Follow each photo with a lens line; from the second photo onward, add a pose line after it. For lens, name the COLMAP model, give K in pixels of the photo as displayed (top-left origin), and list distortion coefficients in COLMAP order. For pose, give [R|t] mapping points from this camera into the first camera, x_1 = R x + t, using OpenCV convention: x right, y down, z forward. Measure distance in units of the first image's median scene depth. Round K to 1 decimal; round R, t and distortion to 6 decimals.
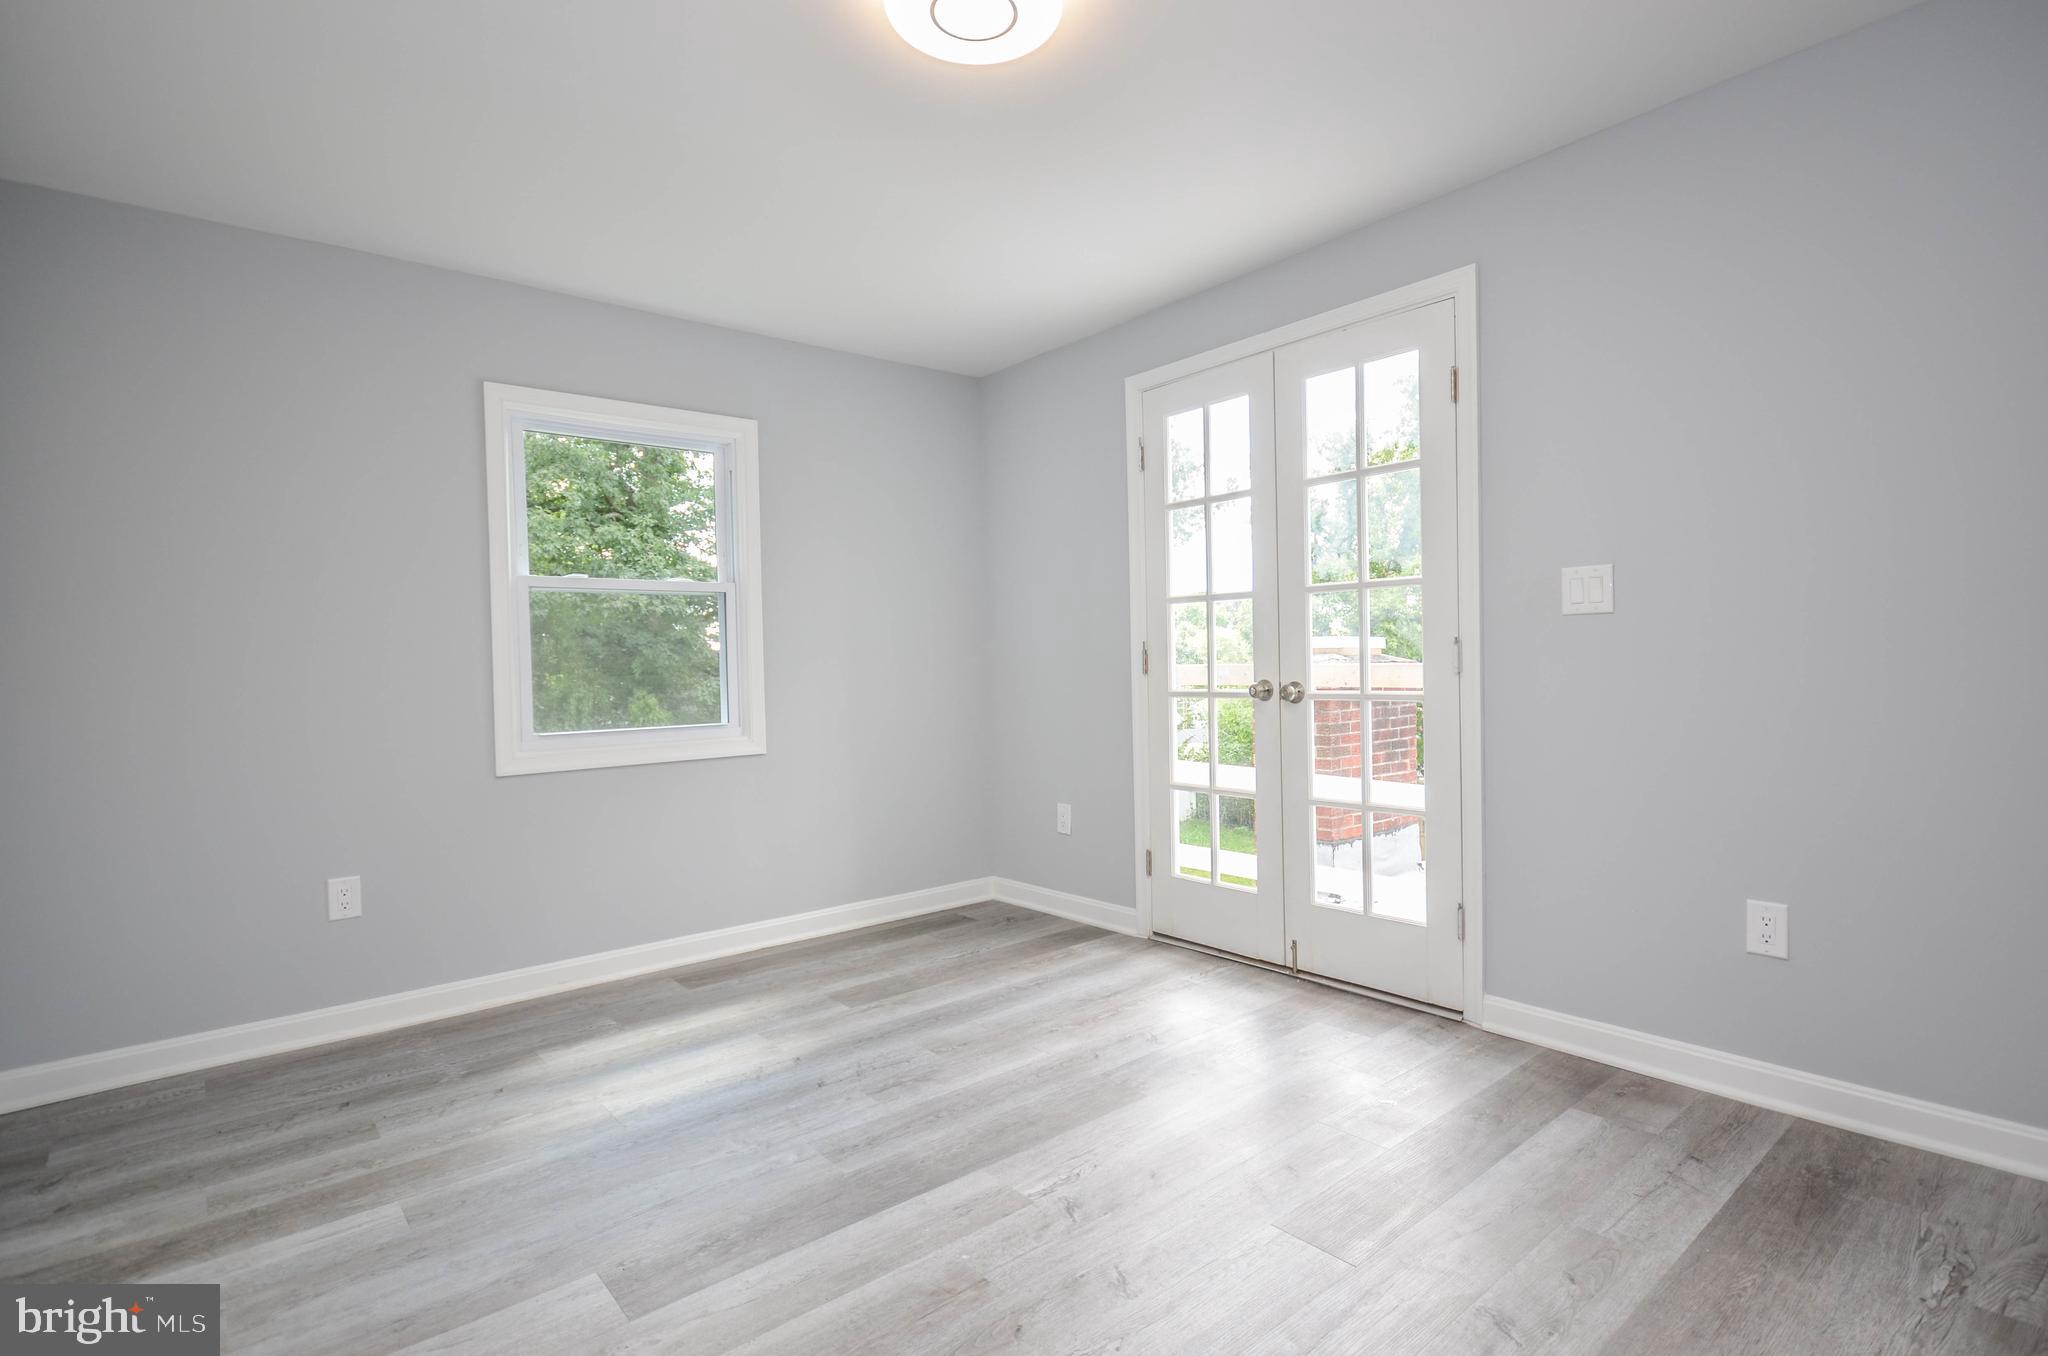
lens RADIAL K [[996.4, 0, 1078.1], [0, 996.4, 676.1], [0, 0, 1]] dist [0.004398, -0.003384]
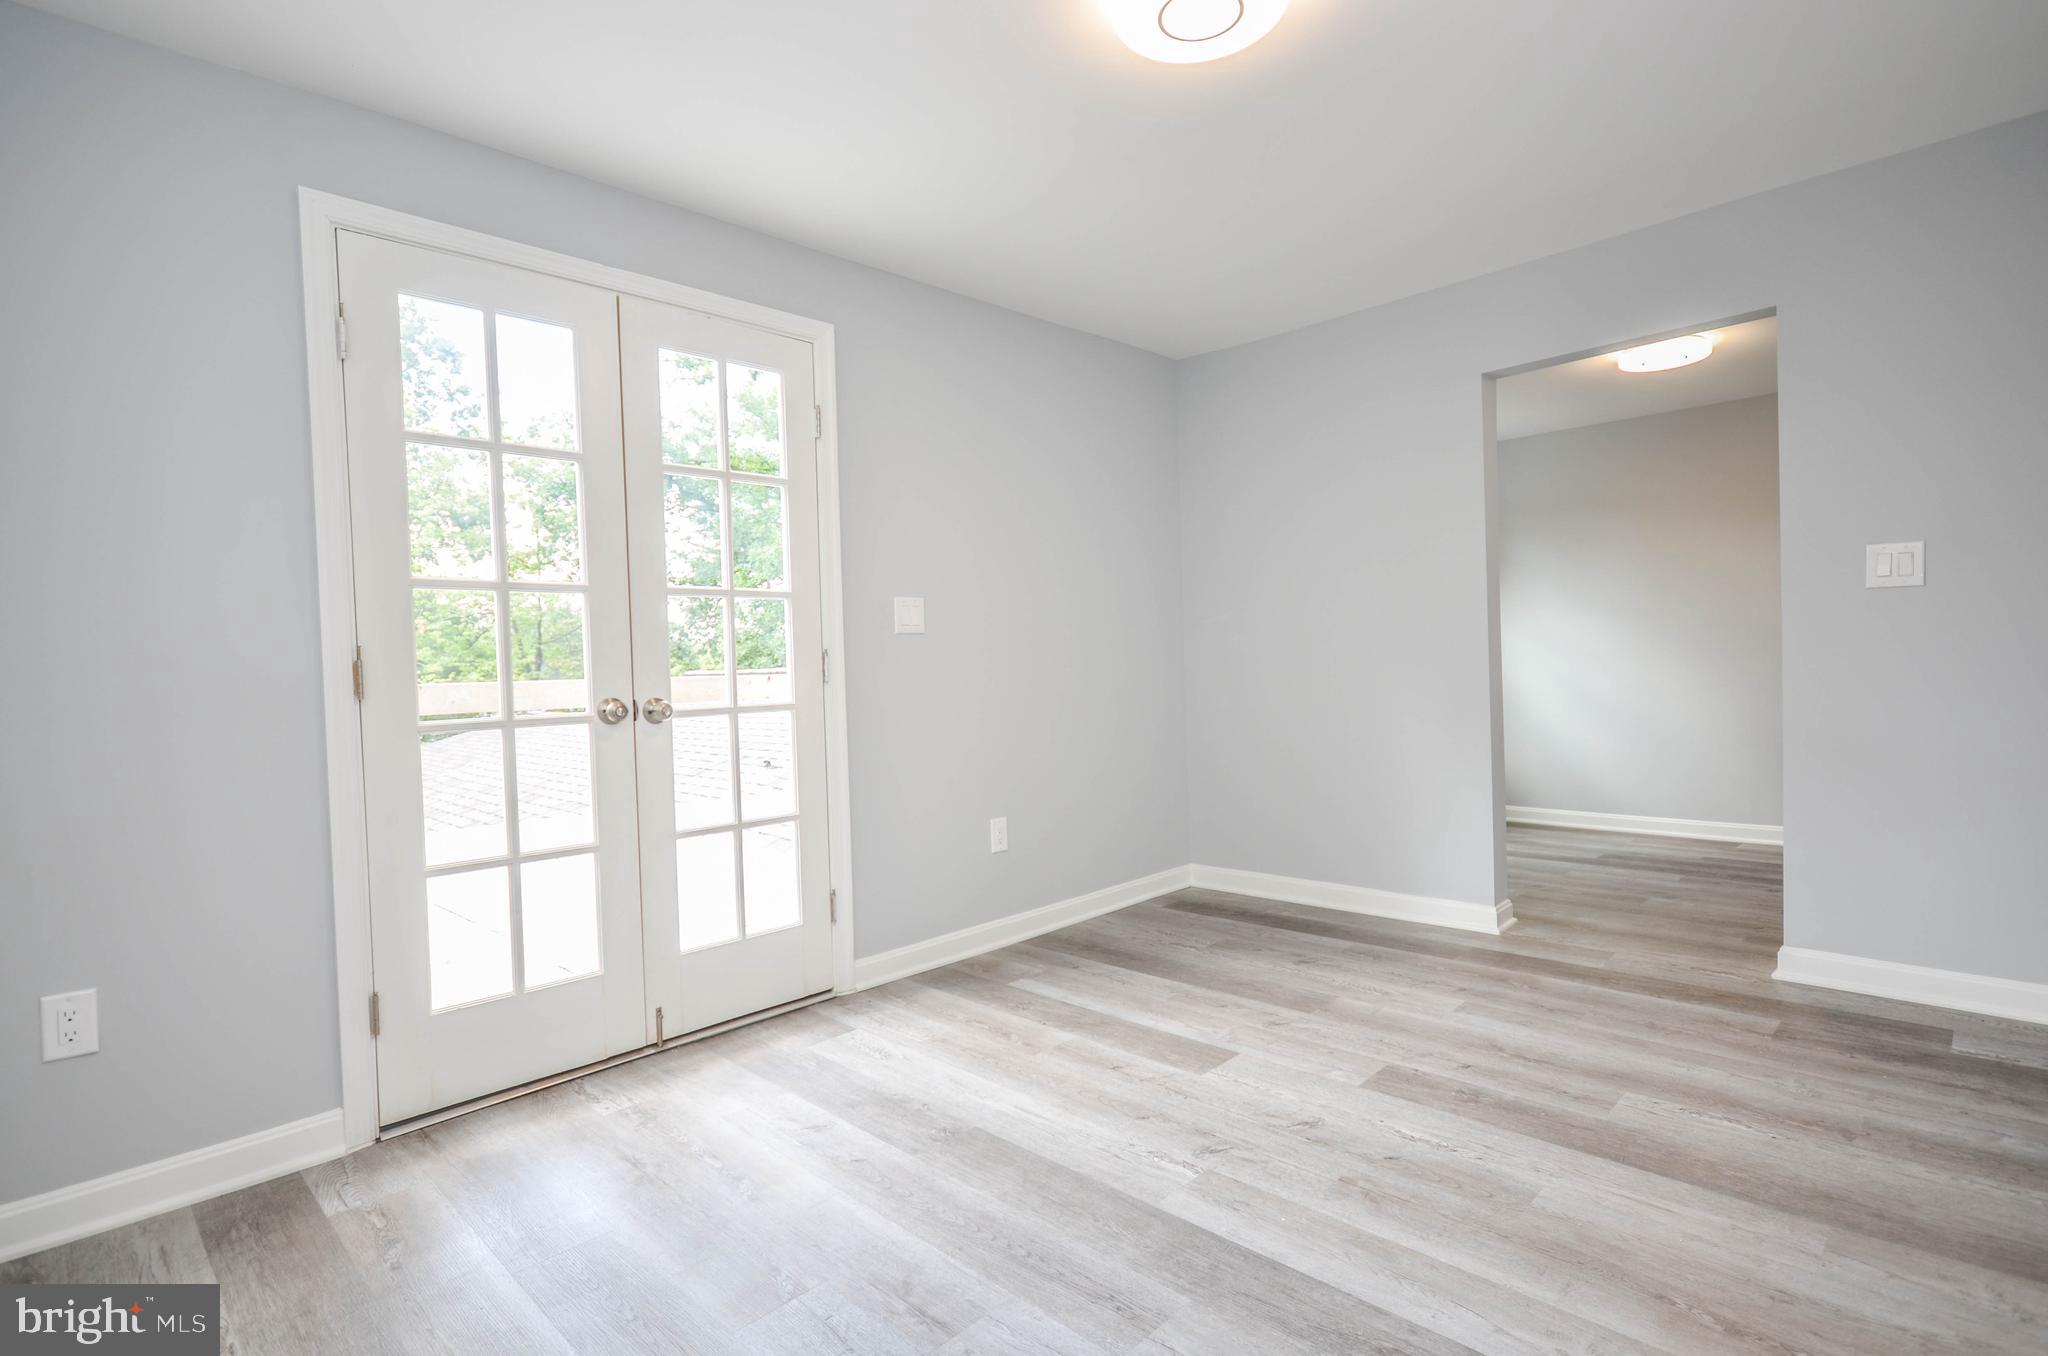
lens RADIAL K [[996.4, 0, 1025.9], [0, 996.4, 675.6], [0, 0, 1]] dist [0.004398, -0.003384]
pose [[-0.066311, 0.009346, 0.997755, -0.692083], [0.048453, 0.998807, -0.006135, 0.007729], [-0.996622, 0.047938, -0.066685, 0.797272]]
